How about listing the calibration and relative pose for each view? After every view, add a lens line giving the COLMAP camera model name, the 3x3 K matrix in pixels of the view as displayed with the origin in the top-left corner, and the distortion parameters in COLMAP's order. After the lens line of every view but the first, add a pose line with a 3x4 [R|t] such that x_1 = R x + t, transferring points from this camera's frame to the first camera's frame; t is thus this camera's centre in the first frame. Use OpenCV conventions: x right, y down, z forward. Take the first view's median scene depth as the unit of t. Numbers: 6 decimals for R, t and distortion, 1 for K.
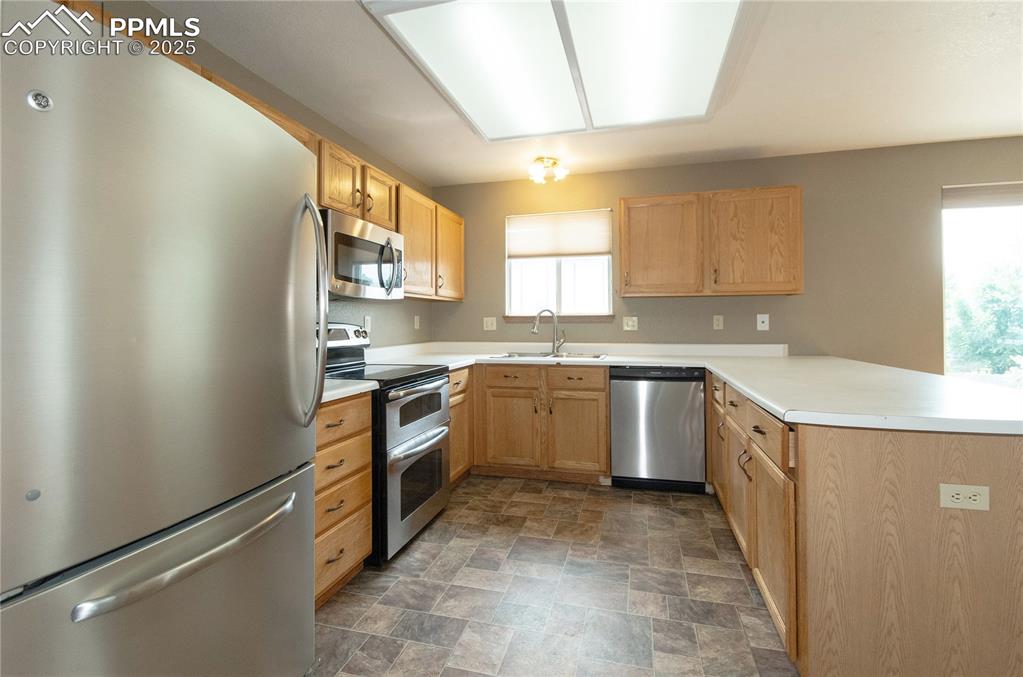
lens RADIAL K [[465.9, 0, 512.5], [0, 465.9, 322.5], [0, 0, 1]] dist [0.001816, 0.001035]
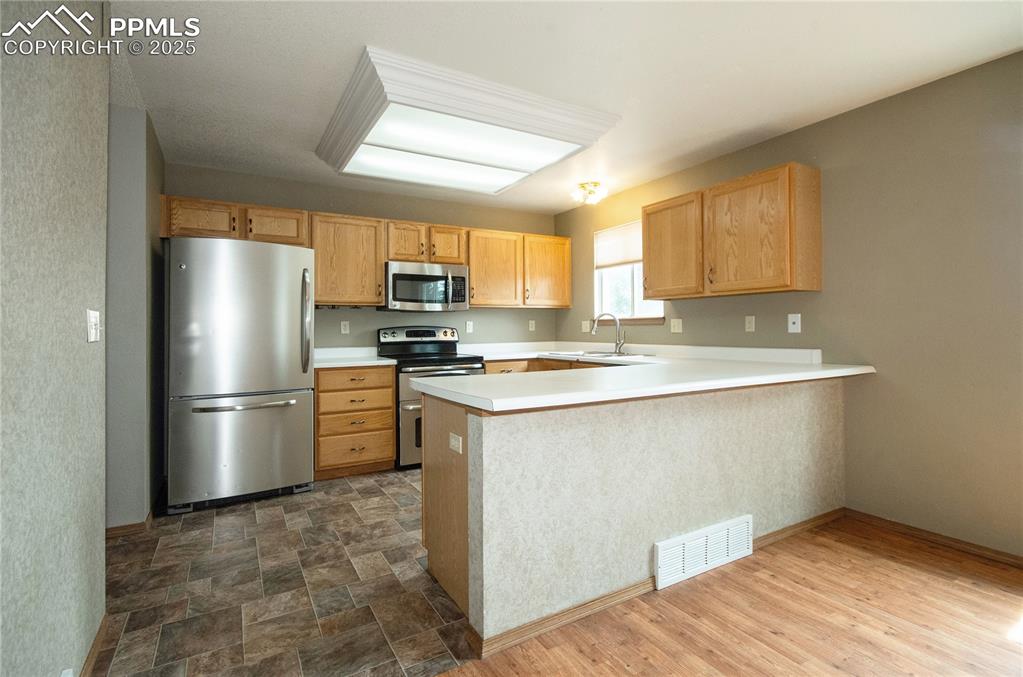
lens RADIAL K [[481.7, 0, 513.9], [0, 481.7, 324.2], [0, 0, 1]] dist [0.005882, -0.002056]
pose [[0.722920, -0.007596, -0.690890, 0.775394], [0.005766, 0.999971, -0.004961, 0.002533], [0.690907, -0.000398, 0.722943, 0.006561]]
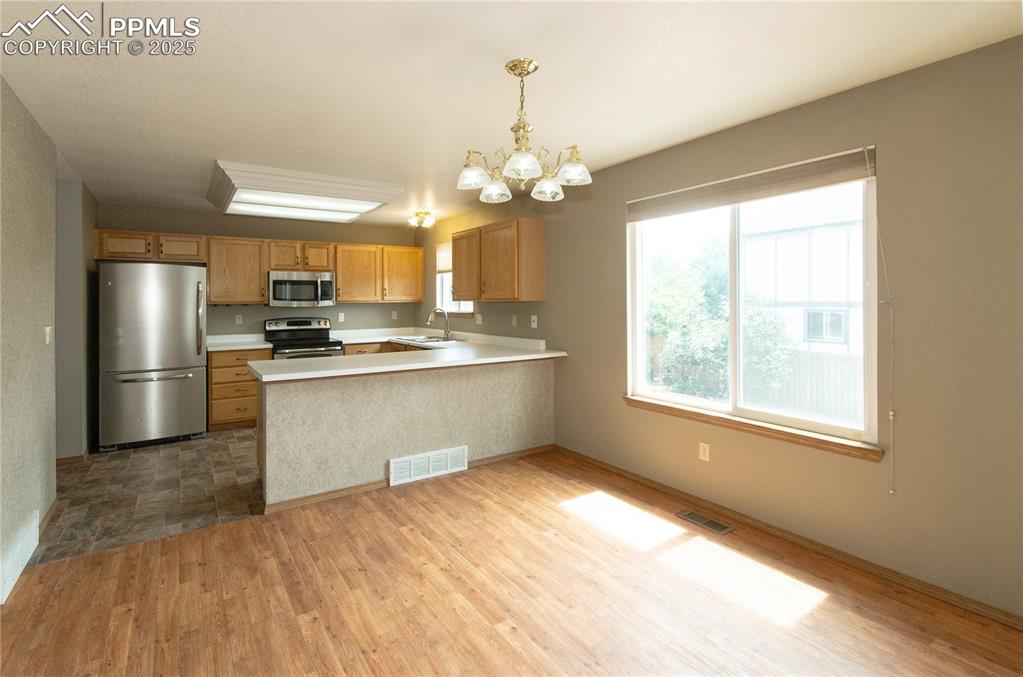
lens RADIAL K [[465.9, 0, 471.6], [0, 465.9, 303.4], [0, 0, 1]] dist [0.001816, 0.001035]
pose [[0.740848, 0.002453, -0.671669, 1.263364], [0.003068, 0.999971, 0.007036, -0.059972], [0.671666, -0.007273, 0.740818, -0.044505]]
